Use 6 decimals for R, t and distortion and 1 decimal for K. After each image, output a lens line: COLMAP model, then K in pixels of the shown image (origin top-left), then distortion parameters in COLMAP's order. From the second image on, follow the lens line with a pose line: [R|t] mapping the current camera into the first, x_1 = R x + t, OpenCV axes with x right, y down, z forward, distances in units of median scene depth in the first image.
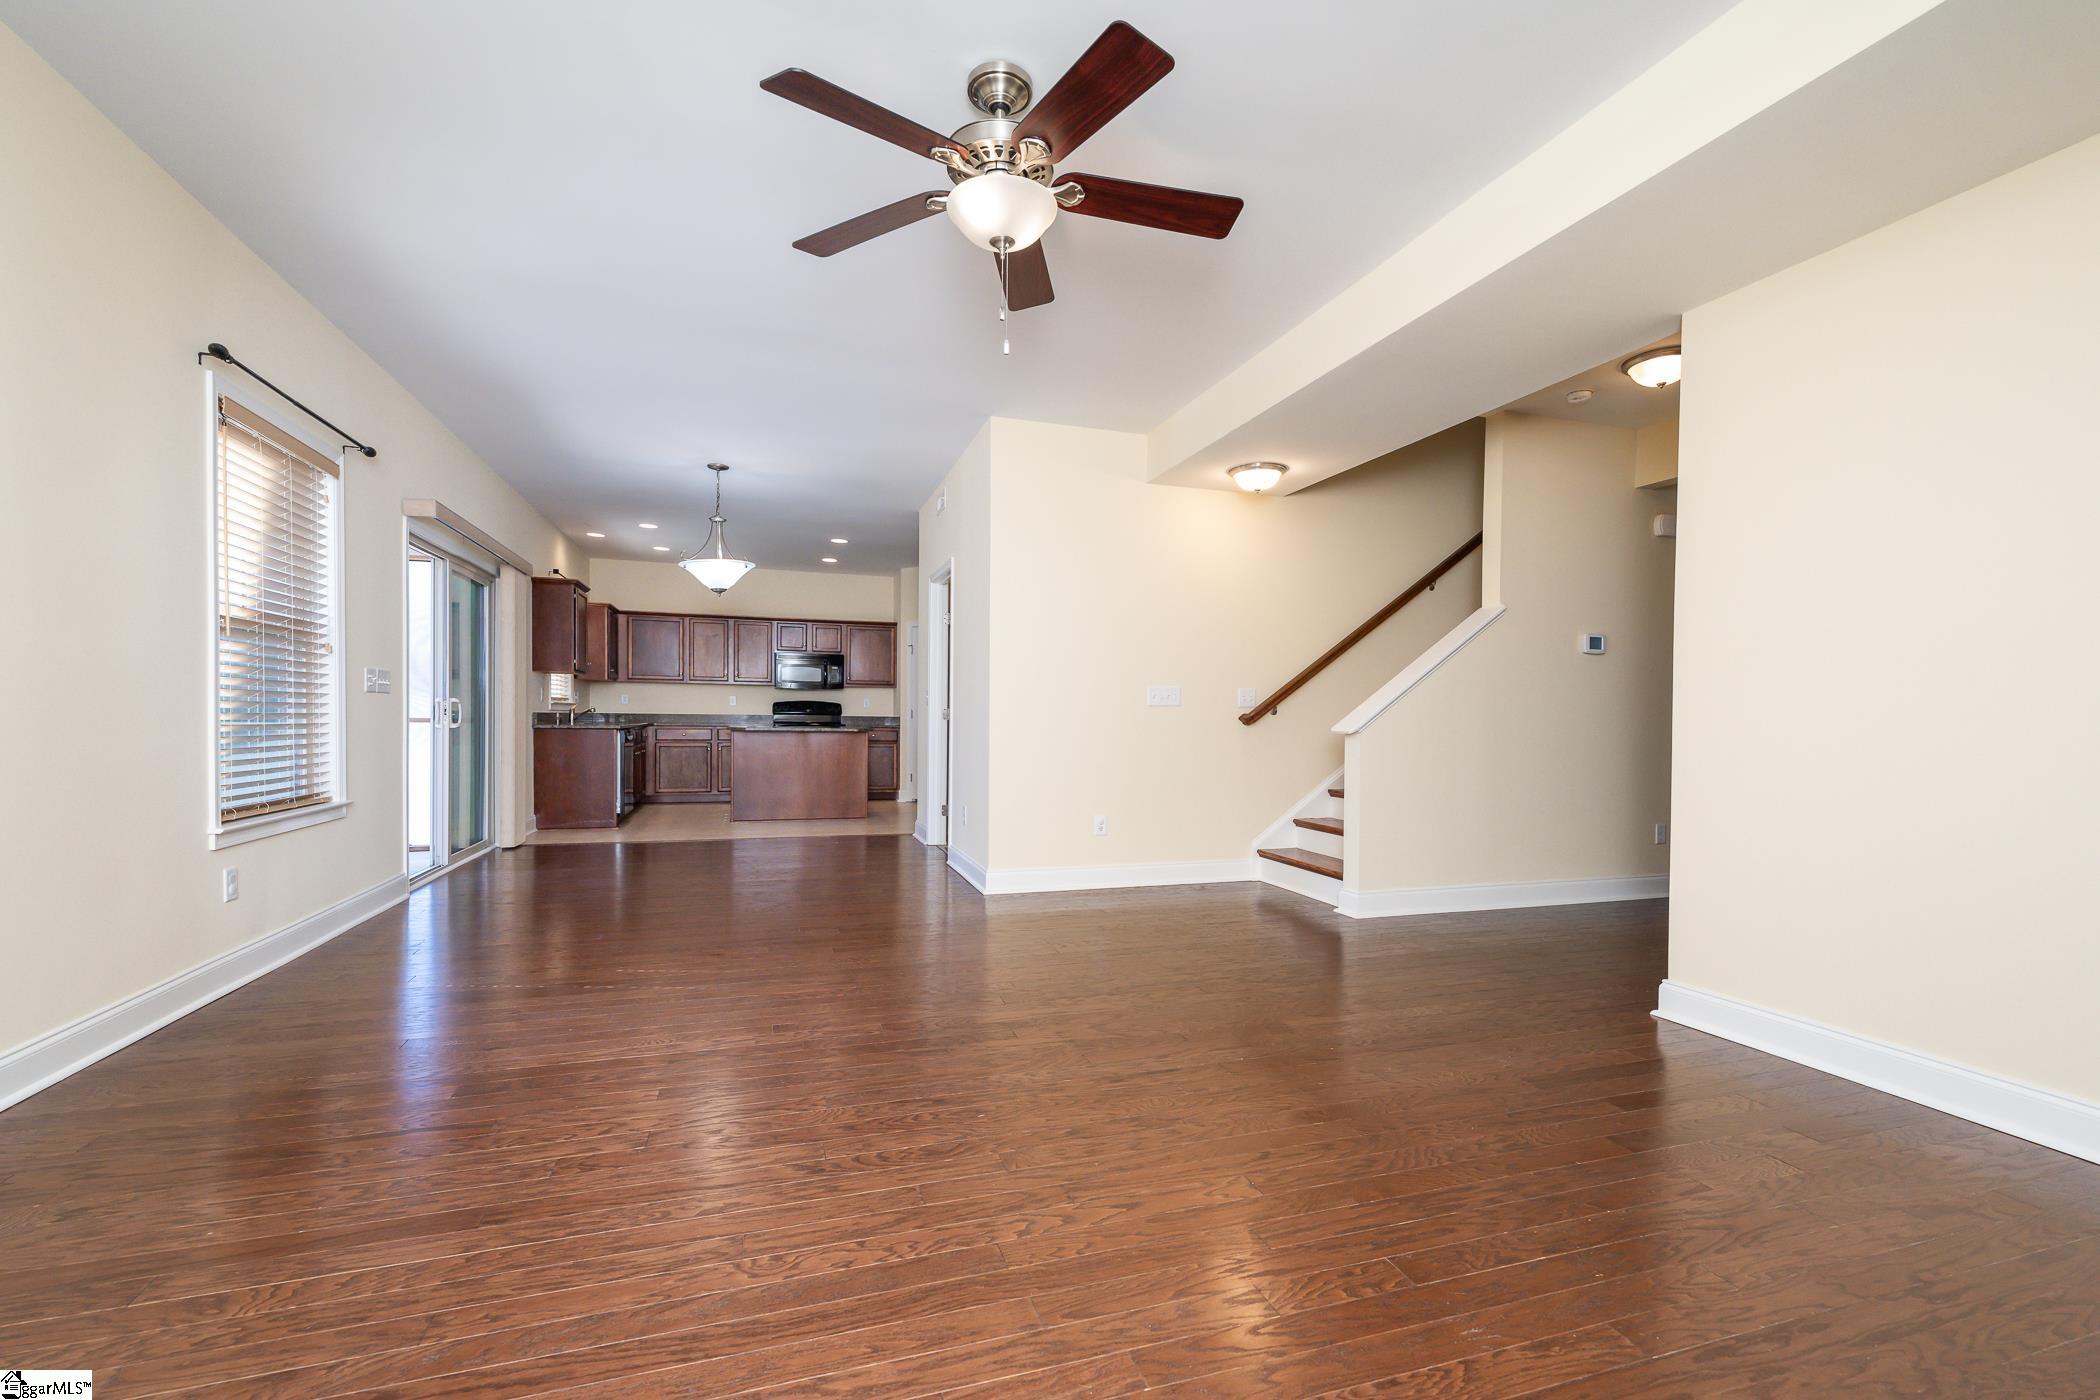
lens RADIAL K [[844.8, 0, 1119.8], [0, 844.8, 719.6], [0, 0, 1]] dist [0.001978, -0.000204]
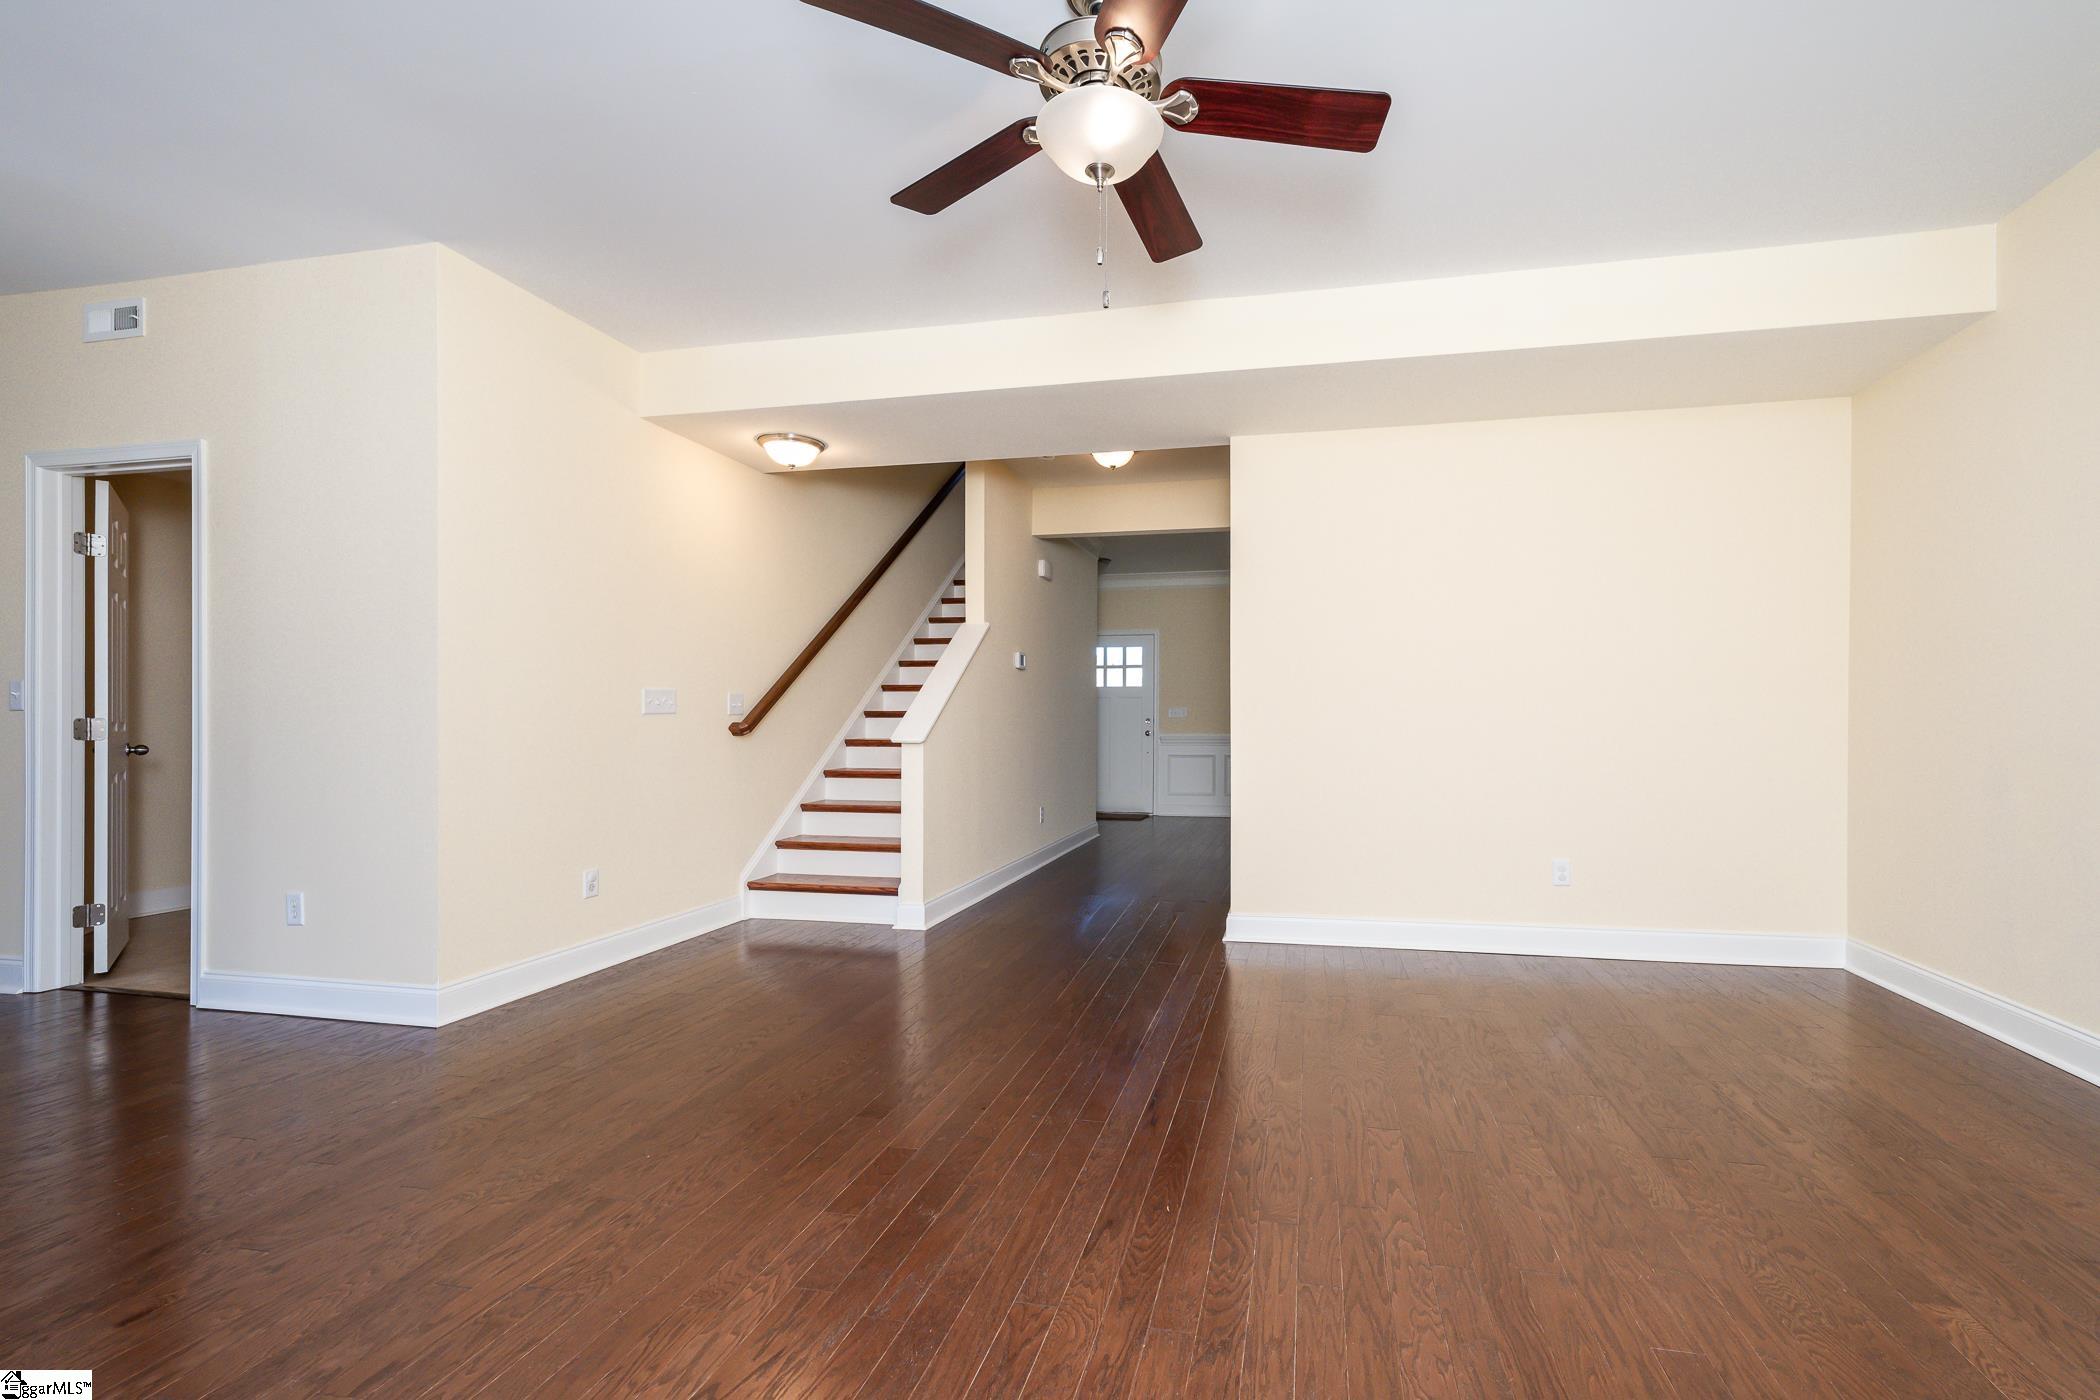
lens RADIAL K [[844.8, 0, 1119.8], [0, 844.8, 719.6], [0, 0, 1]] dist [0.001978, -0.000204]
pose [[0.549765, -0.010617, 0.835252, -0.282521], [0.009548, 0.999934, 0.006426, -0.009851], [-0.835265, 0.004442, 0.549830, 0.178808]]
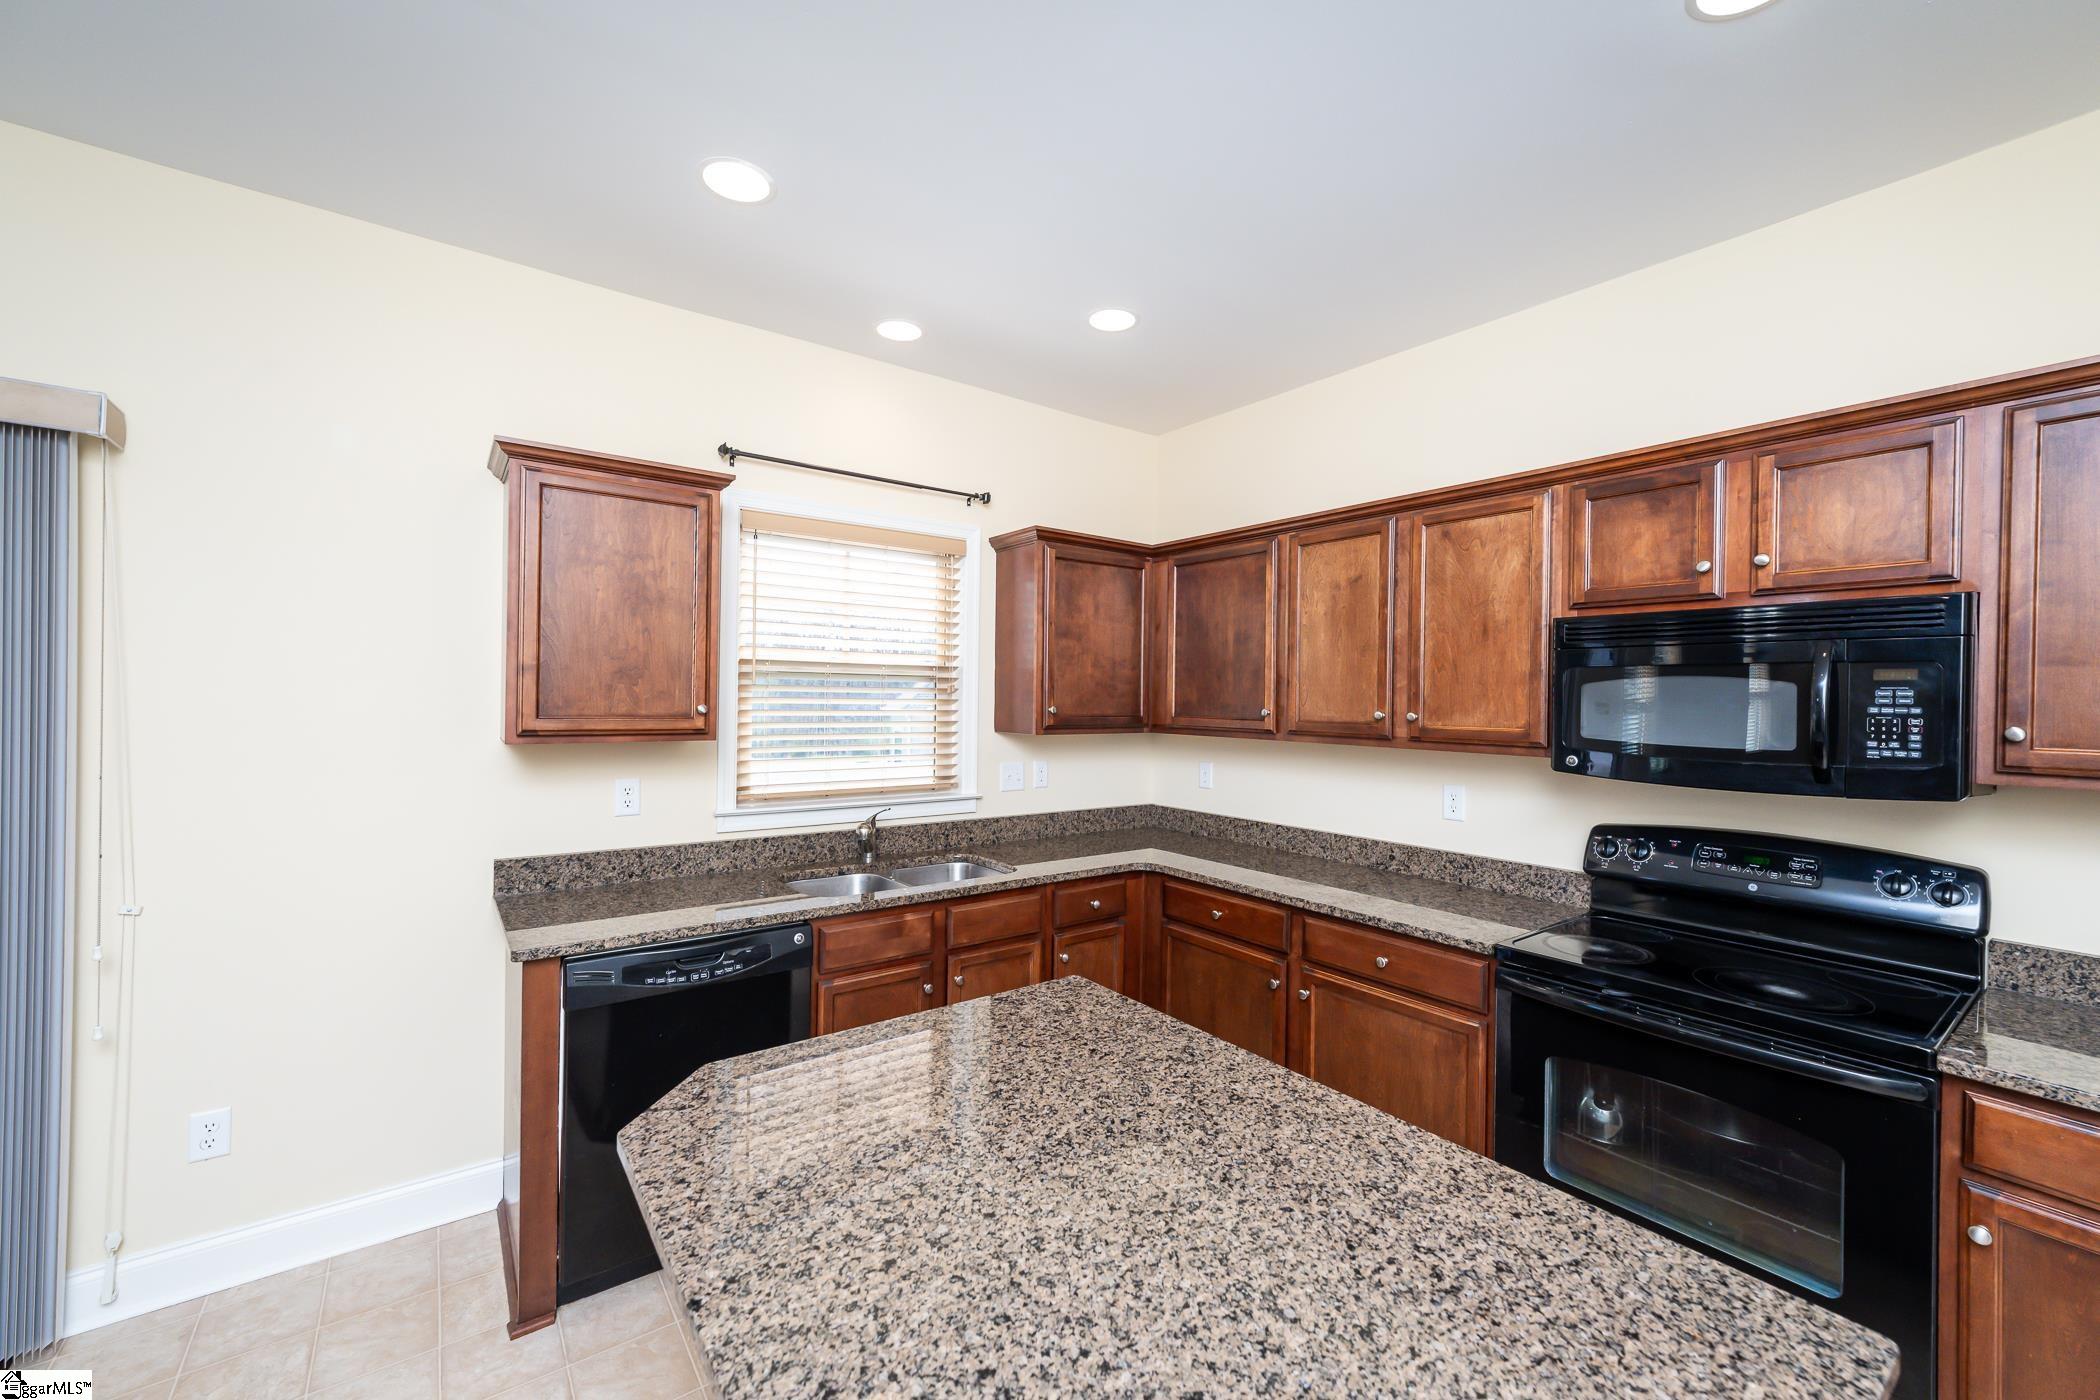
lens RADIAL K [[829.5, 0, 1054.5], [0, 829.5, 699.2], [0, 0, 1]] dist [0.001914, 0.000091]
pose [[0.229211, -0.004216, -0.973368, -0.315384], [-0.015968, 0.999840, -0.008091, -0.078067], [0.973246, 0.017398, 0.229107, 1.189752]]
